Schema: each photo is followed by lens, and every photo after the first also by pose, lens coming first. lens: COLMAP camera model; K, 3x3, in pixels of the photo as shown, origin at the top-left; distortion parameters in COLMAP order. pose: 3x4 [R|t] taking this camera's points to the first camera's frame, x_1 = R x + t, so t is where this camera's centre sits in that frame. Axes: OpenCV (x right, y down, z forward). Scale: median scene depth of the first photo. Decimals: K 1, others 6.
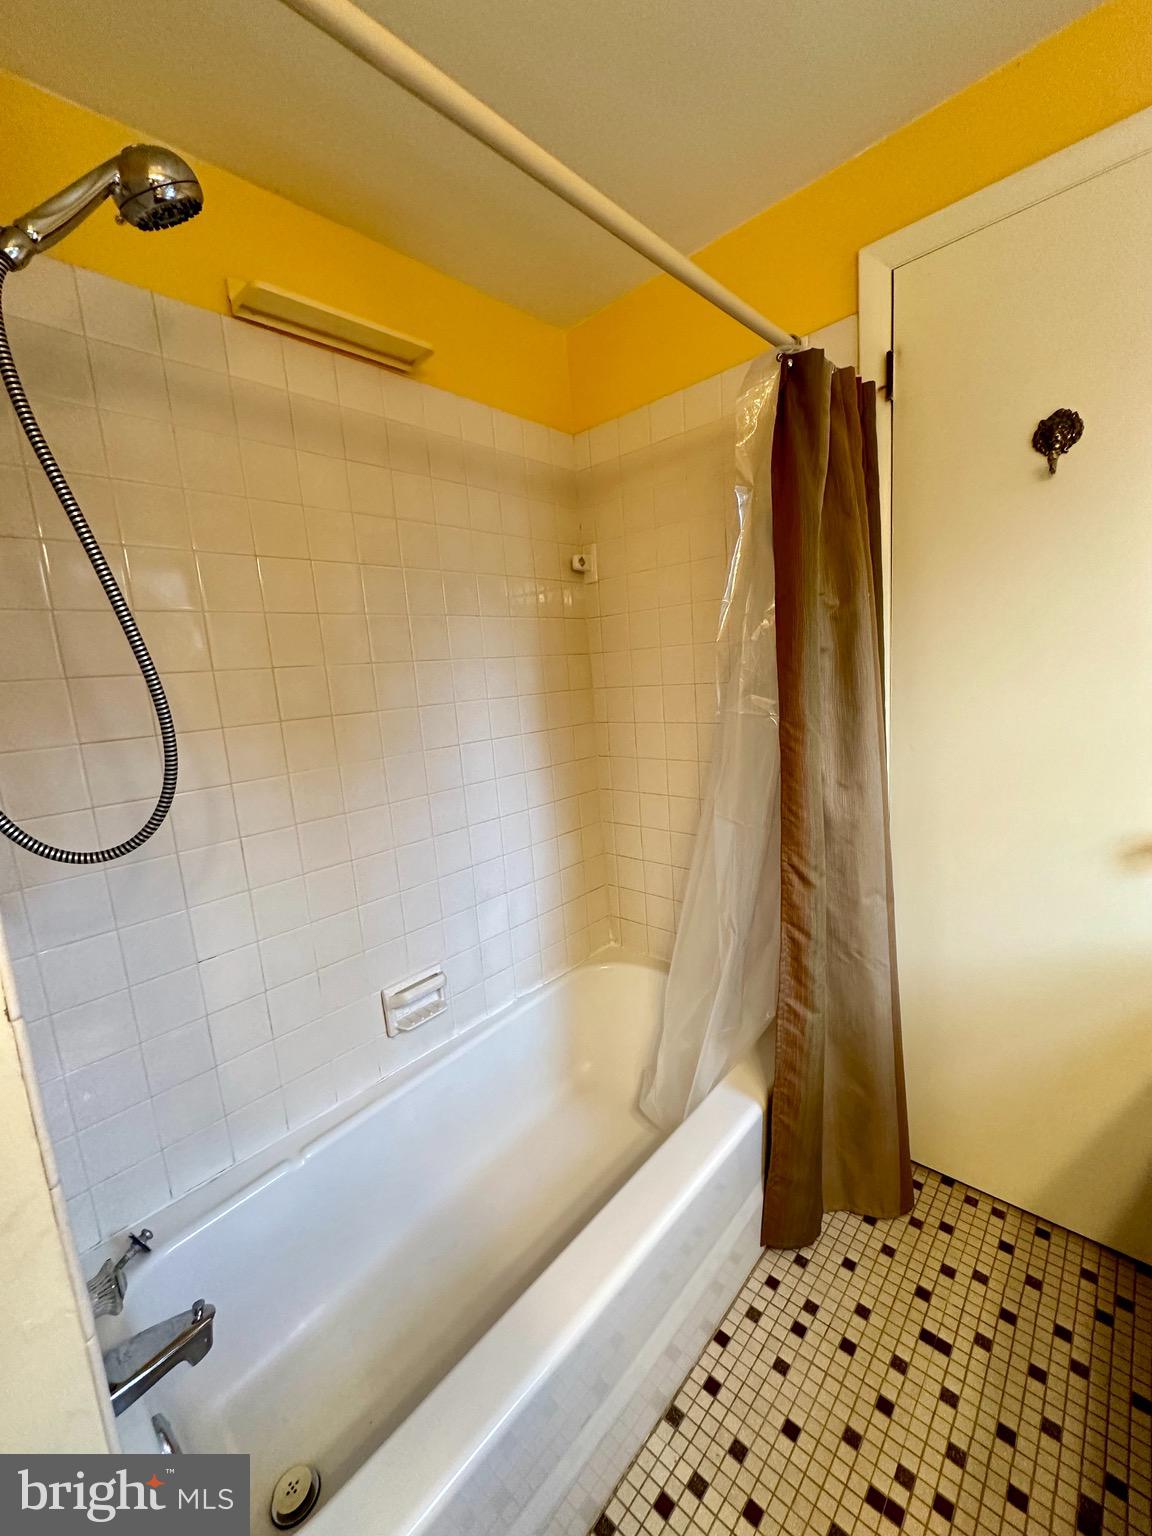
lens RADIAL K [[611.4, 0, 578.9], [0, 611.4, 765.6], [0, 0, 1]] dist [-0.003699, 0.000883]
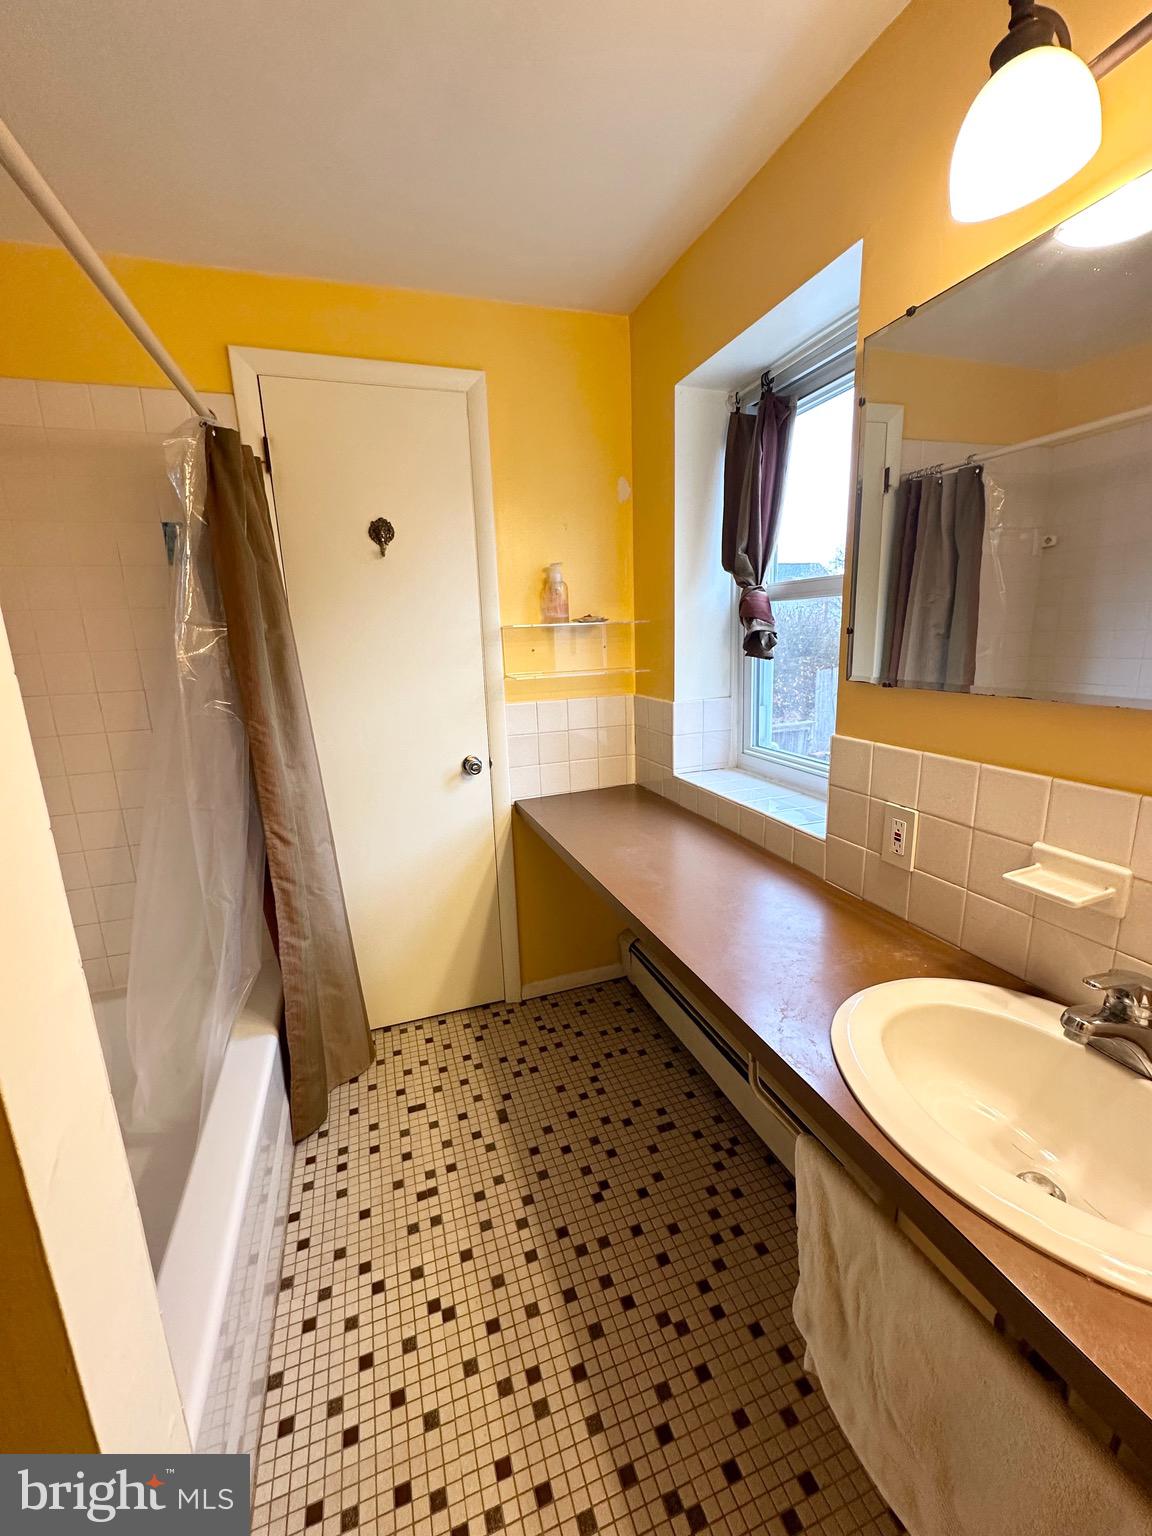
lens RADIAL K [[611.4, 0, 573.1], [0, 611.4, 767.0], [0, 0, 1]] dist [-0.003699, 0.000883]
pose [[0.473240, -0.137638, 0.870115, -0.433297], [0.137480, 0.987156, 0.081379, 0.009999], [-0.870140, 0.081111, 0.486084, -0.167311]]
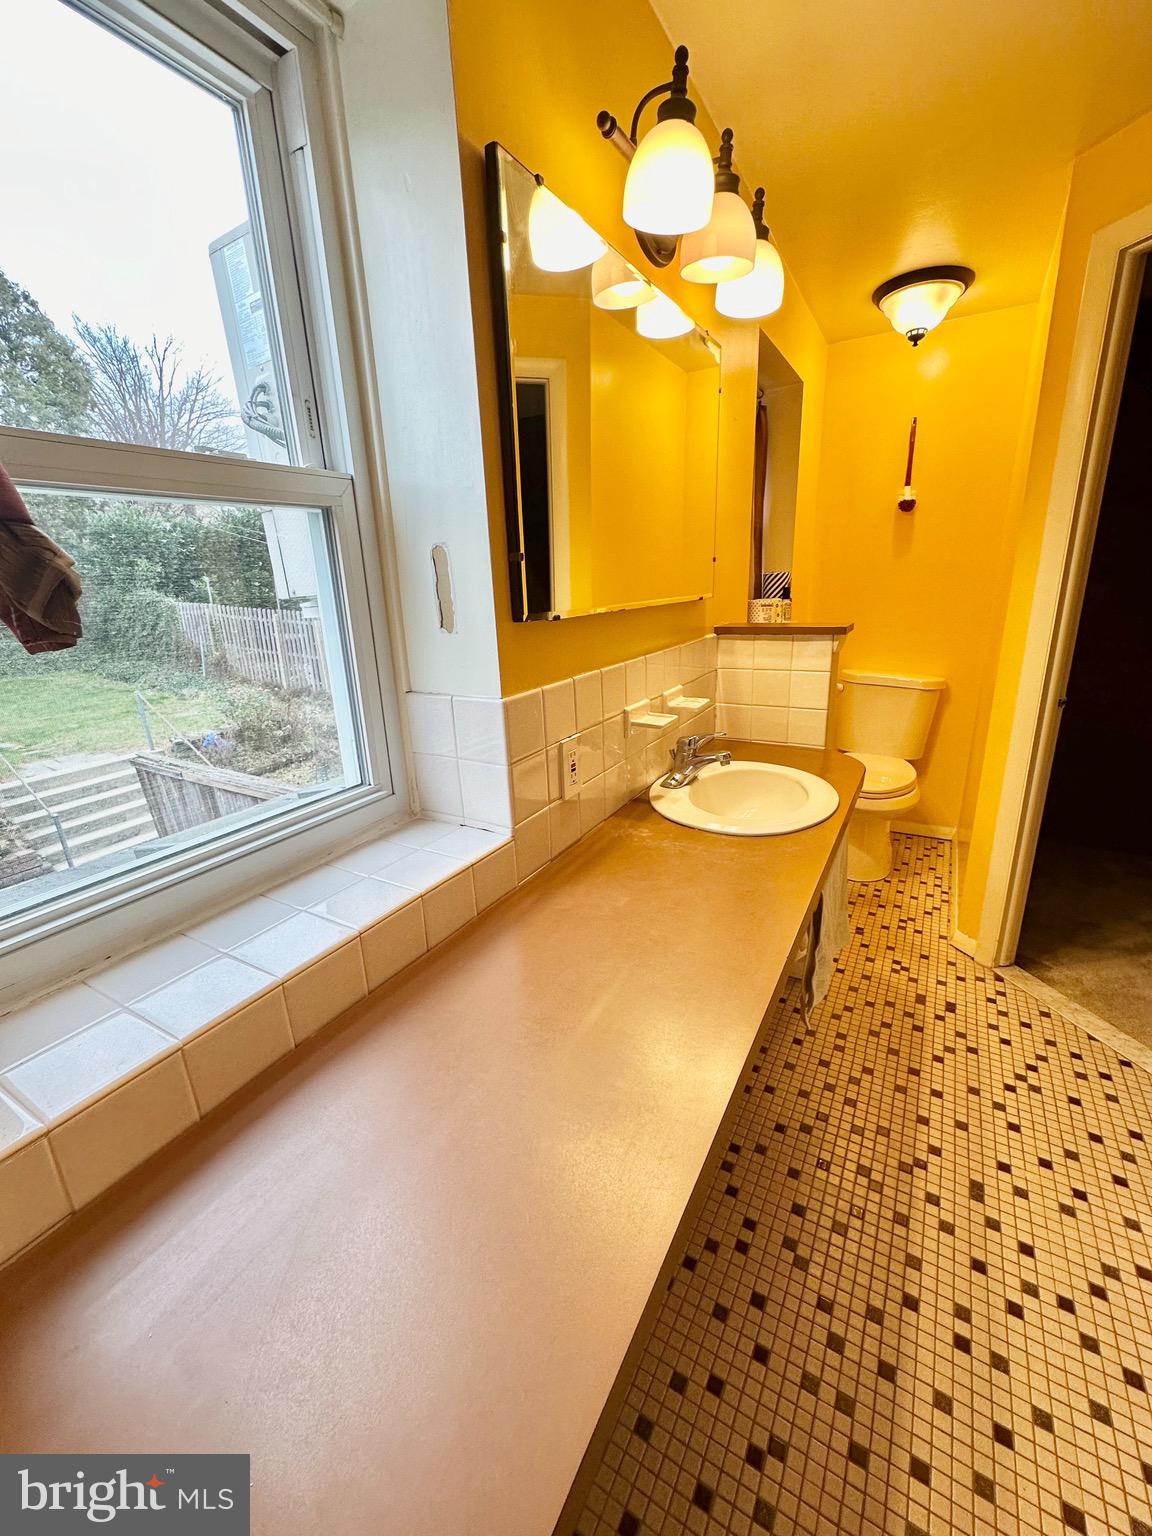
lens RADIAL K [[611.4, 0, 577.3], [0, 611.4, 767.4], [0, 0, 1]] dist [-0.003699, 0.000883]
pose [[-0.971598, 0.171668, -0.162873, 0.753723], [0.082021, 0.889917, 0.448687, -0.169294], [0.221969, 0.422584, -0.878722, 0.707772]]
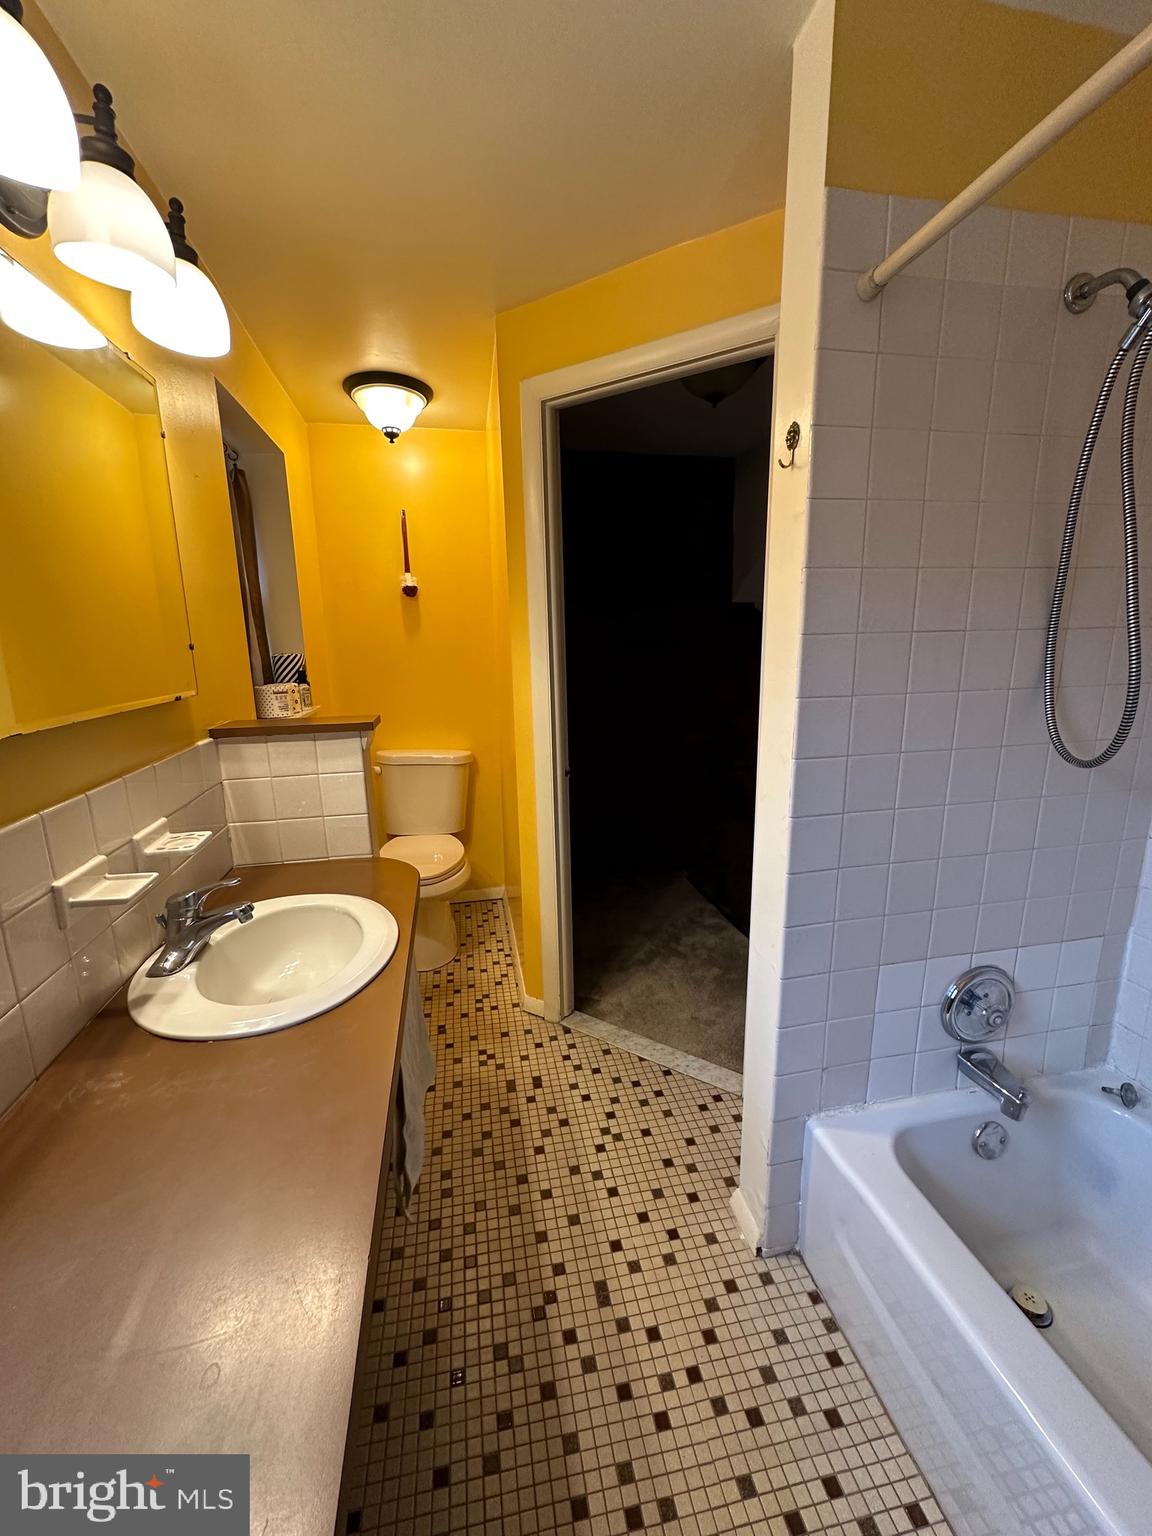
lens RADIAL K [[611.4, 0, 574.8], [0, 611.4, 768.2], [0, 0, 1]] dist [-0.003699, 0.000883]
pose [[-0.594812, 0.255649, -0.762130, 0.612789], [-0.061678, 0.930774, 0.360355, -0.169012], [0.801495, 0.261350, -0.537867, 0.521248]]
